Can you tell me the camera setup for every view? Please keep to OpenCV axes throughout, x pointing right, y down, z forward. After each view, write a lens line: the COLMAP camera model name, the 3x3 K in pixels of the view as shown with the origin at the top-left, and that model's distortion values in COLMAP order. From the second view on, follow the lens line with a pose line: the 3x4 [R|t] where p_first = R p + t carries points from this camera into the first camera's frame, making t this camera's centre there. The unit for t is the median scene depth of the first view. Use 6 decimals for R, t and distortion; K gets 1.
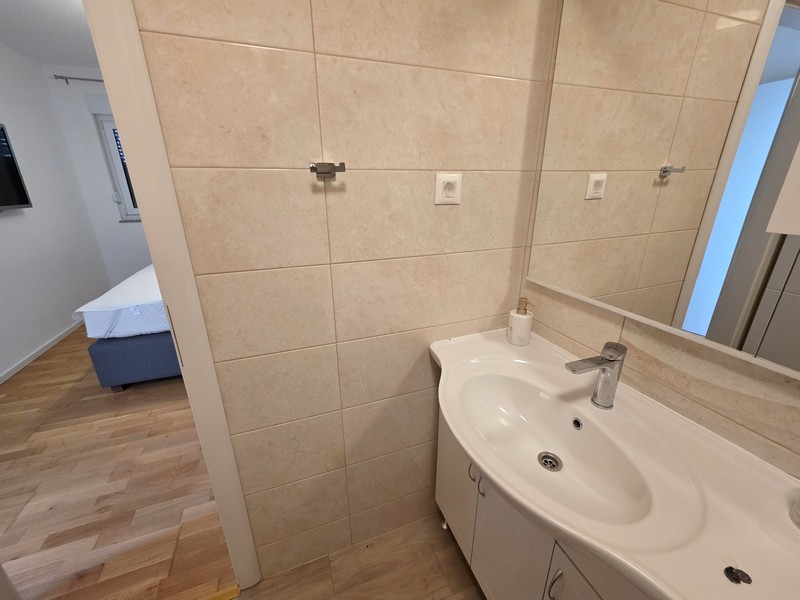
lens RADIAL K [[318.4, 0, 394.9], [0, 318.4, 299.0], [0, 0, 1]] dist [-0.000195, 0.001044]
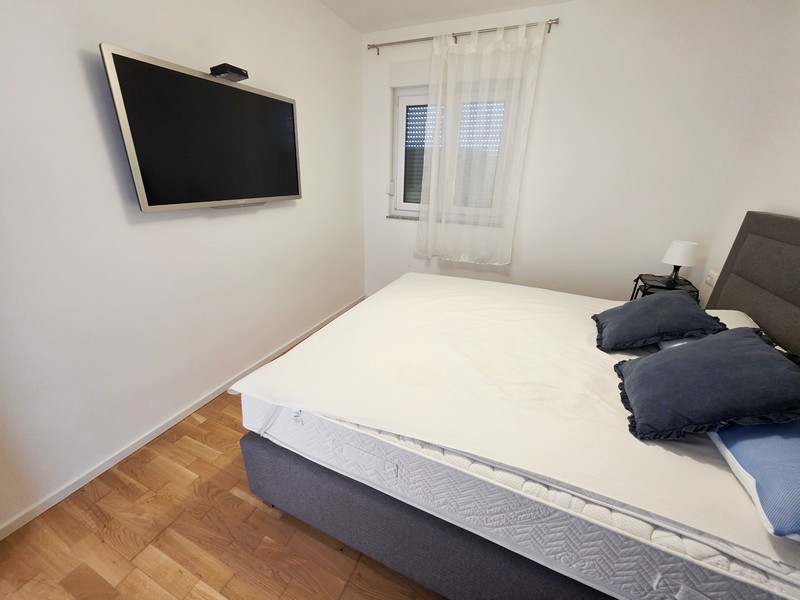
lens RADIAL K [[318.4, 0, 396.3], [0, 318.4, 297.5], [0, 0, 1]] dist [-0.000195, 0.001044]
pose [[0.714437, 0.276751, -0.642642, -0.216313], [-0.261625, 0.957493, 0.121487, -0.136656], [0.648947, 0.081336, 0.756473, 0.359724]]
